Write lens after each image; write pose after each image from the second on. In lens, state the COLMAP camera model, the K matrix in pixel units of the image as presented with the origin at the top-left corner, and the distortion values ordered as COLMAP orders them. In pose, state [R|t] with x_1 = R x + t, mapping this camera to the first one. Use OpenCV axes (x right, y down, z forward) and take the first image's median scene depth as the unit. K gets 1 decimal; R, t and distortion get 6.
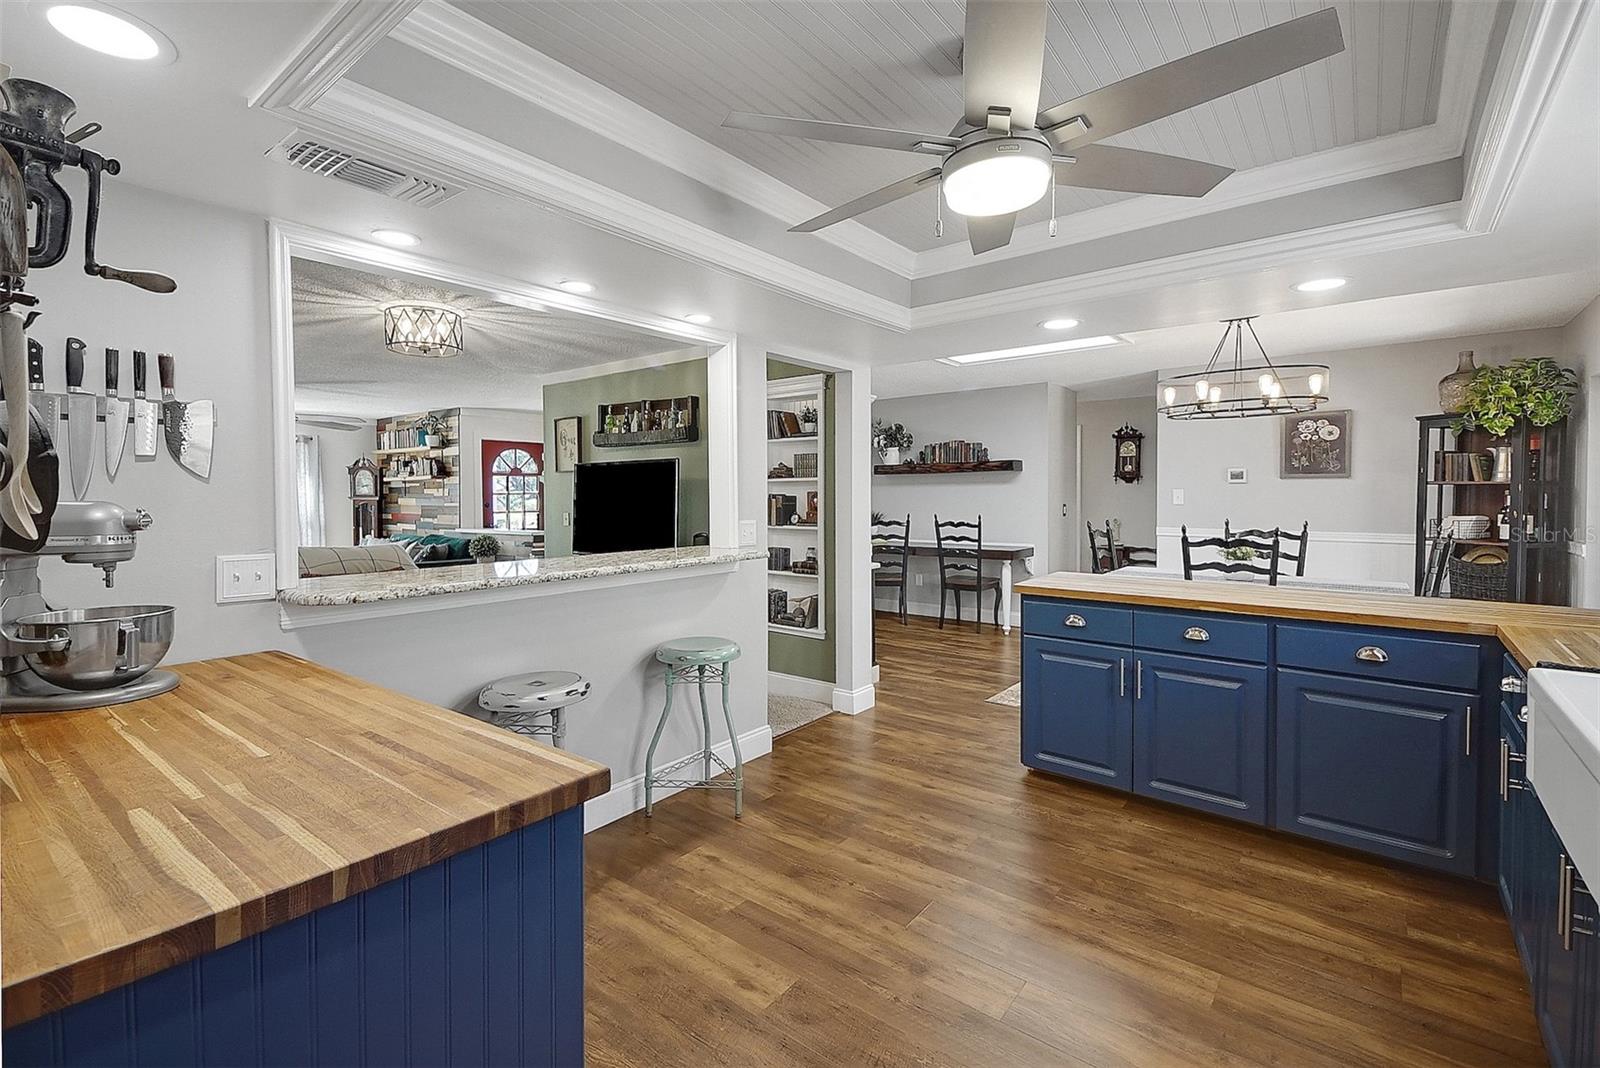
lens RADIAL K [[696.4, 0, 803.3], [0, 696.4, 514.7], [0, 0, 1]] dist [0.019919, -0.018494]
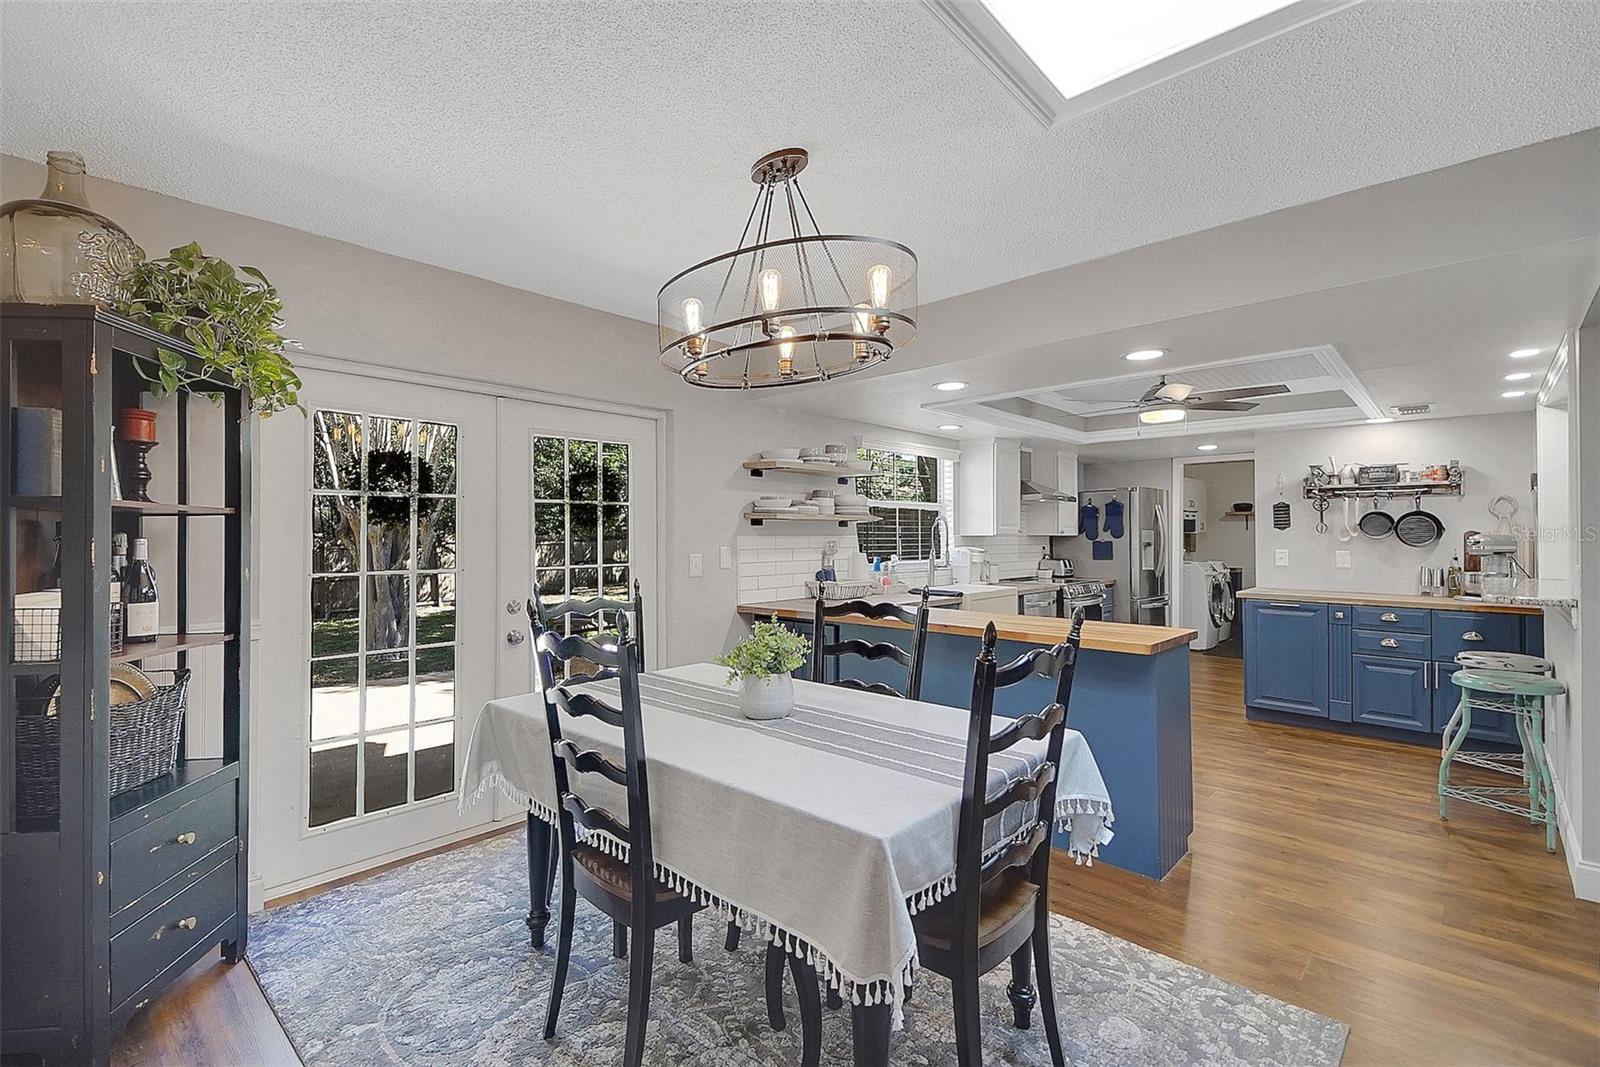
lens RADIAL K [[618.3, 0, 839.4], [0, 618.3, 528.5], [0, 0, 1]] dist [-0.001159, -0.000822]
pose [[-0.997224, 0.003281, 0.074382, 0.503116], [0.004494, 0.999859, 0.016152, -0.030799], [-0.074319, 0.016441, -0.997099, 1.300098]]
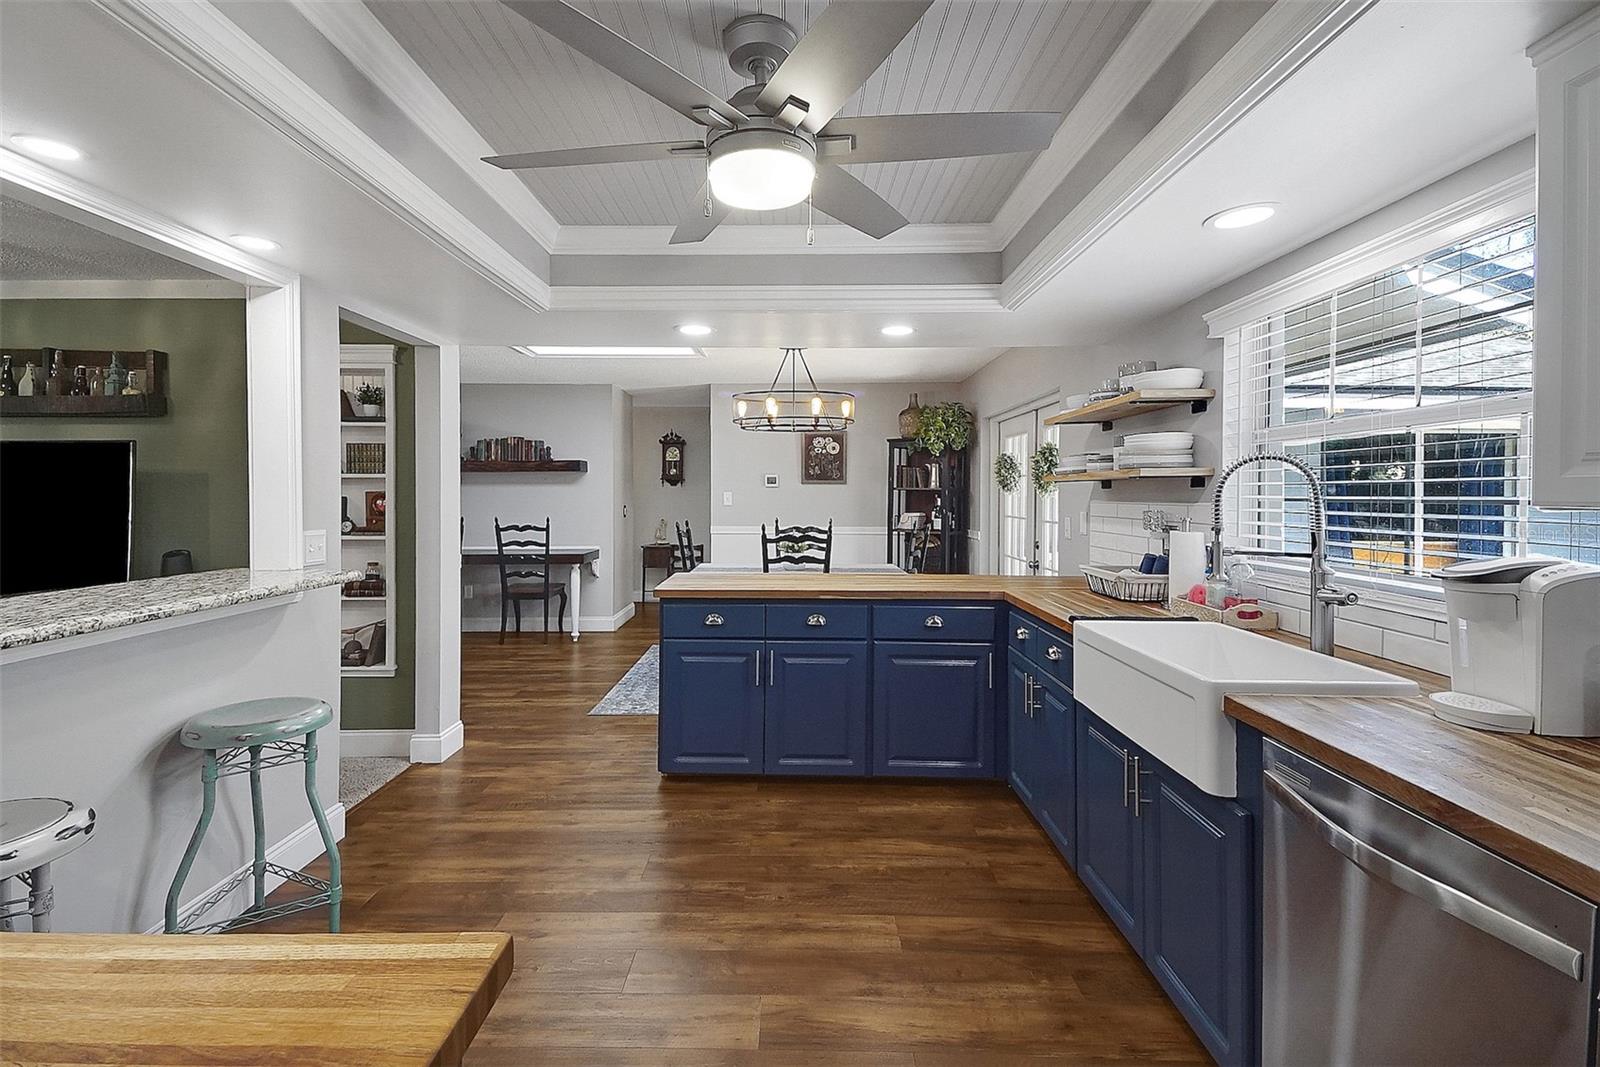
lens RADIAL K [[697.9, 0, 788.5], [0, 697.9, 504.2], [0, 0, 1]] dist [0.029208, -0.020919]
pose [[0.787711, -0.003046, 0.616038, -0.114258], [0.013199, 0.999842, -0.011933, -0.003204], [-0.615904, 0.017531, 0.787626, 0.084905]]
